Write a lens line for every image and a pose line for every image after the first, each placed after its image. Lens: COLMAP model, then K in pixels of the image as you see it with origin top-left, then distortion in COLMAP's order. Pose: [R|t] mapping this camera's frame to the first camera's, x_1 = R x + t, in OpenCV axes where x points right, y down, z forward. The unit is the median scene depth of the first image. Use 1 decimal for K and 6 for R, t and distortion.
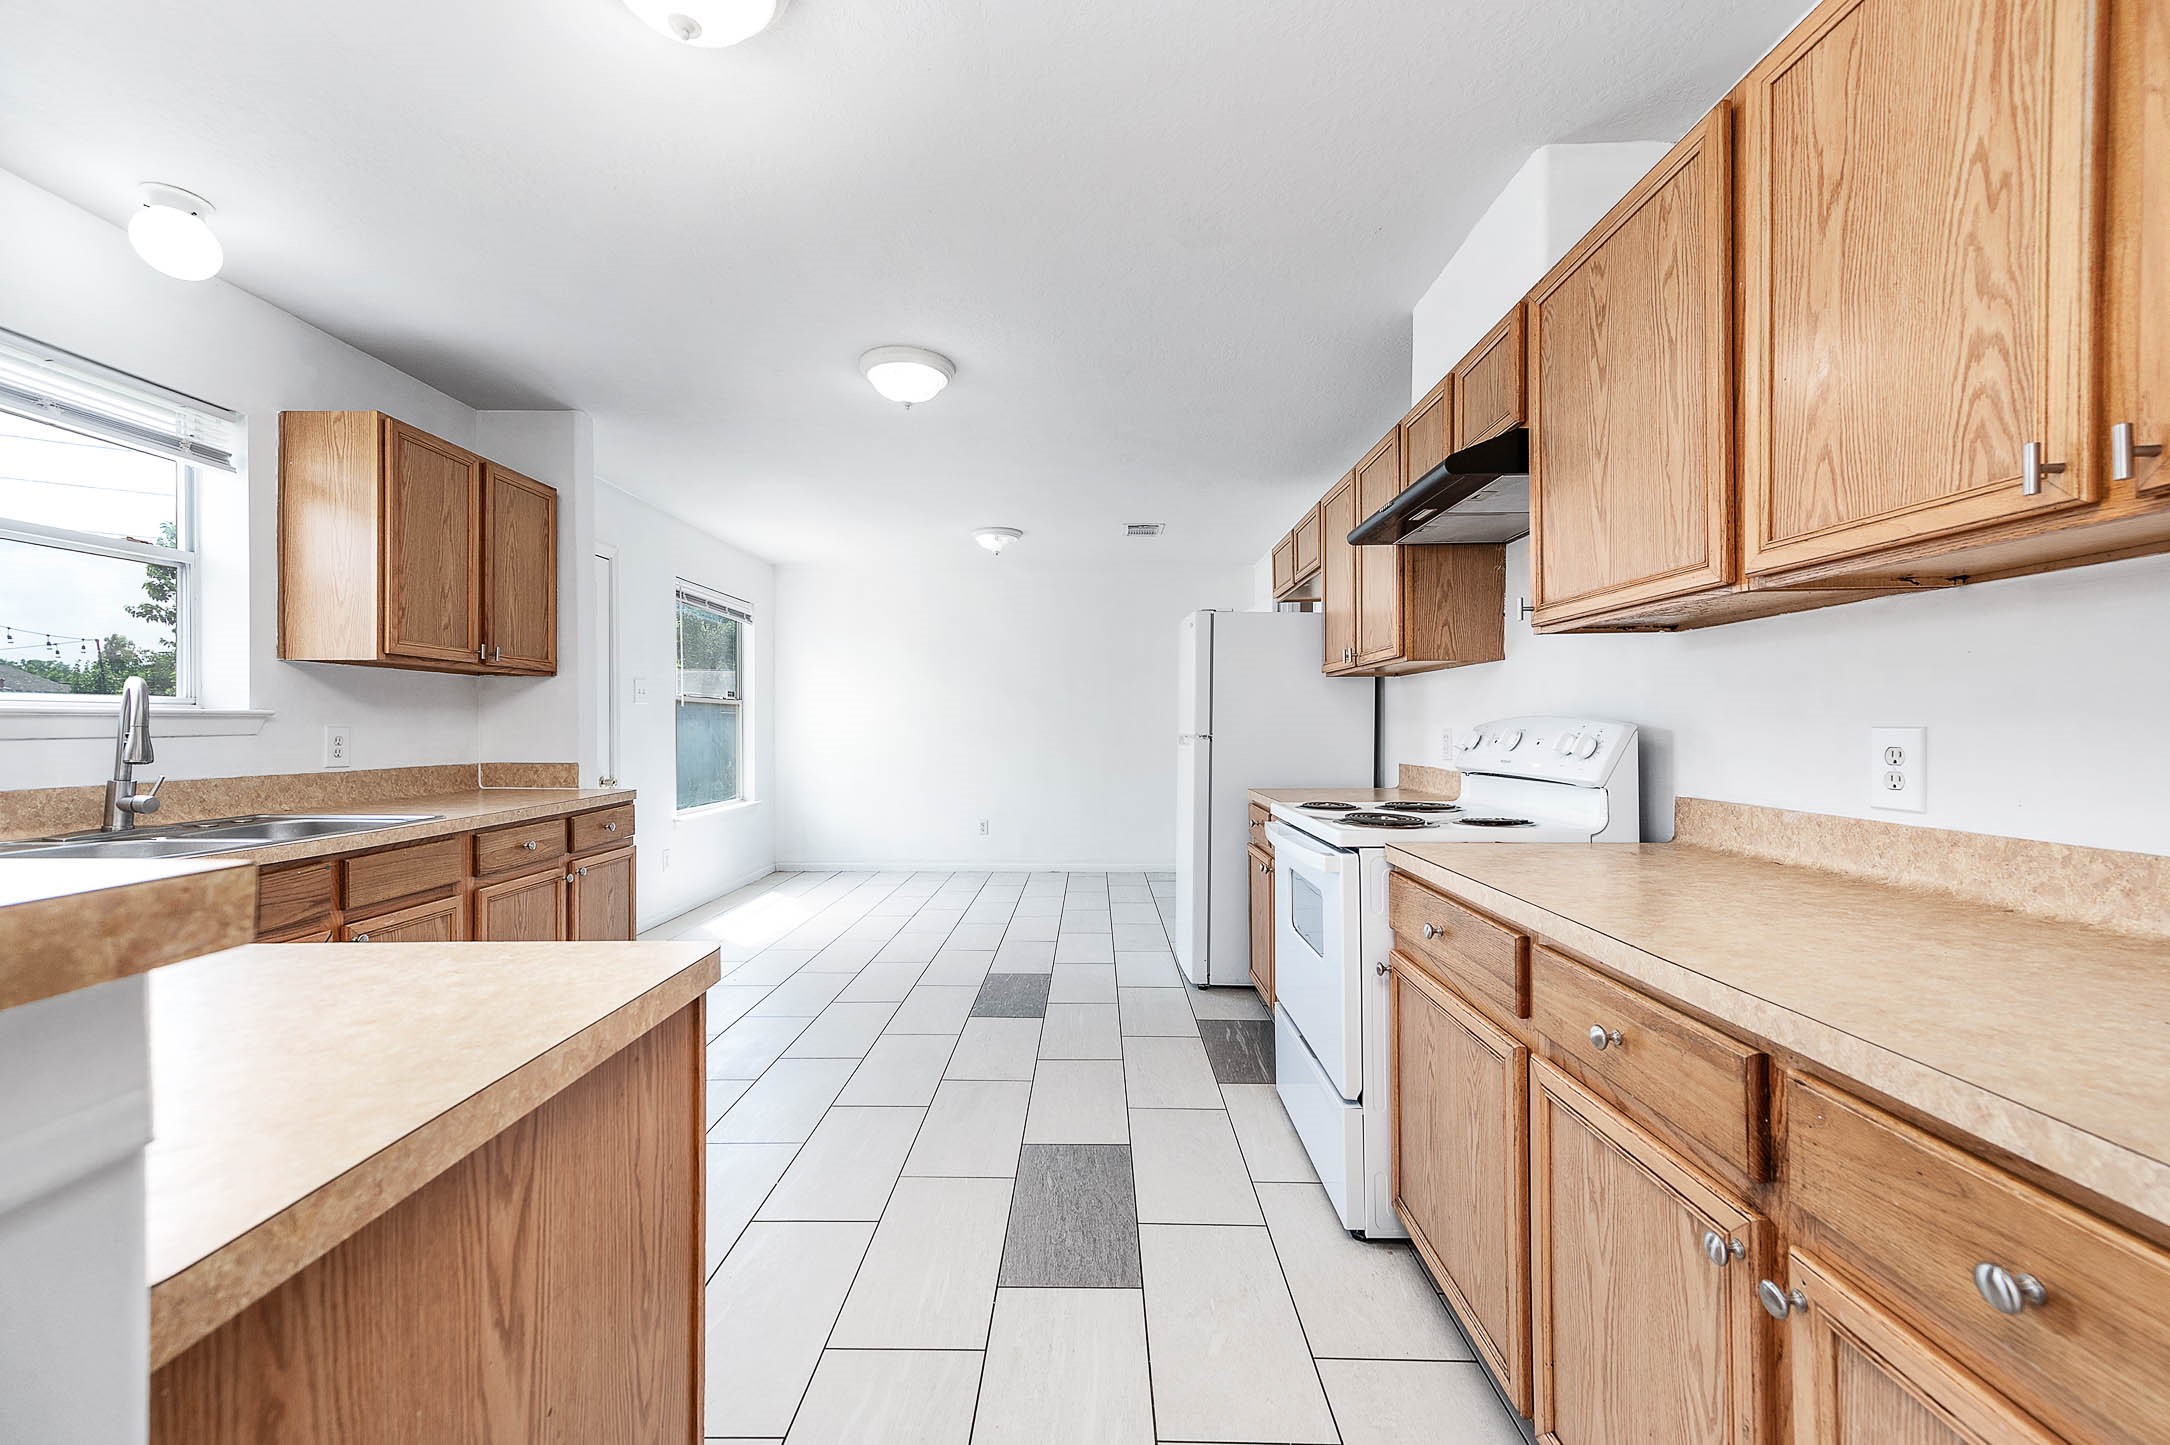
lens RADIAL K [[850.2, 0, 1084.3], [0, 850.2, 726.0], [0, 0, 1]] dist [0.015745, 0.000182]
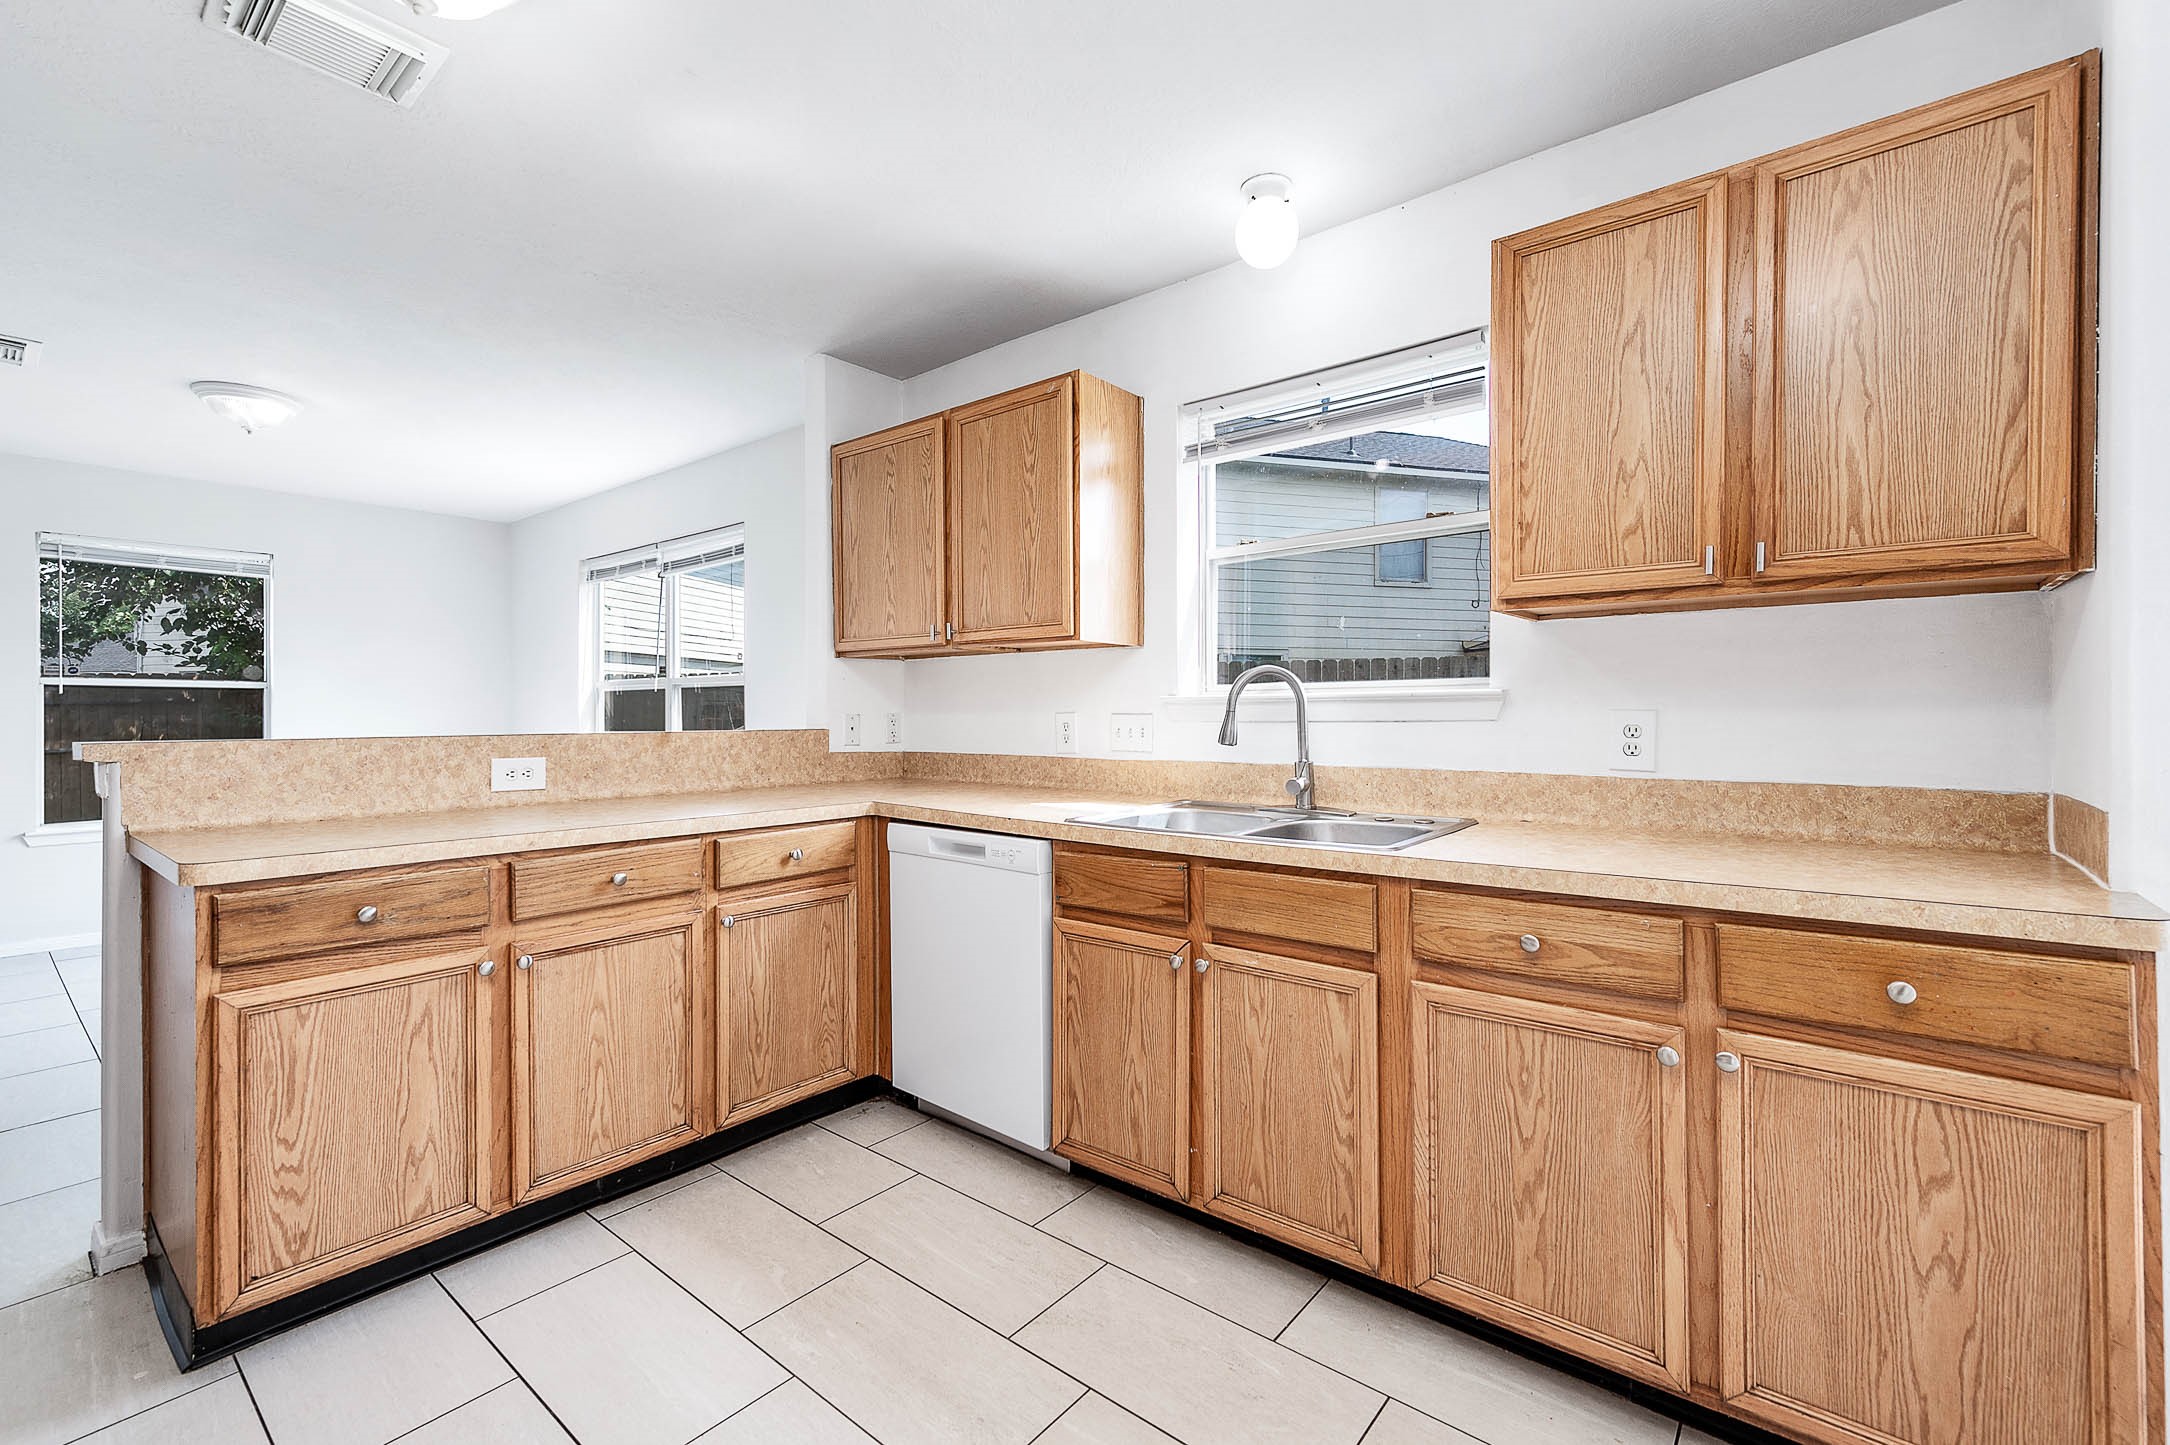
lens RADIAL K [[926.4, 0, 1084.3], [0, 926.4, 717.6], [0, 0, 1]] dist [0.009665, 0.000459]
pose [[-0.624655, 0.007312, -0.780867, -0.057496], [0.003915, 0.999973, 0.006231, 0.000975], [0.780891, 0.000835, -0.624666, 1.333226]]
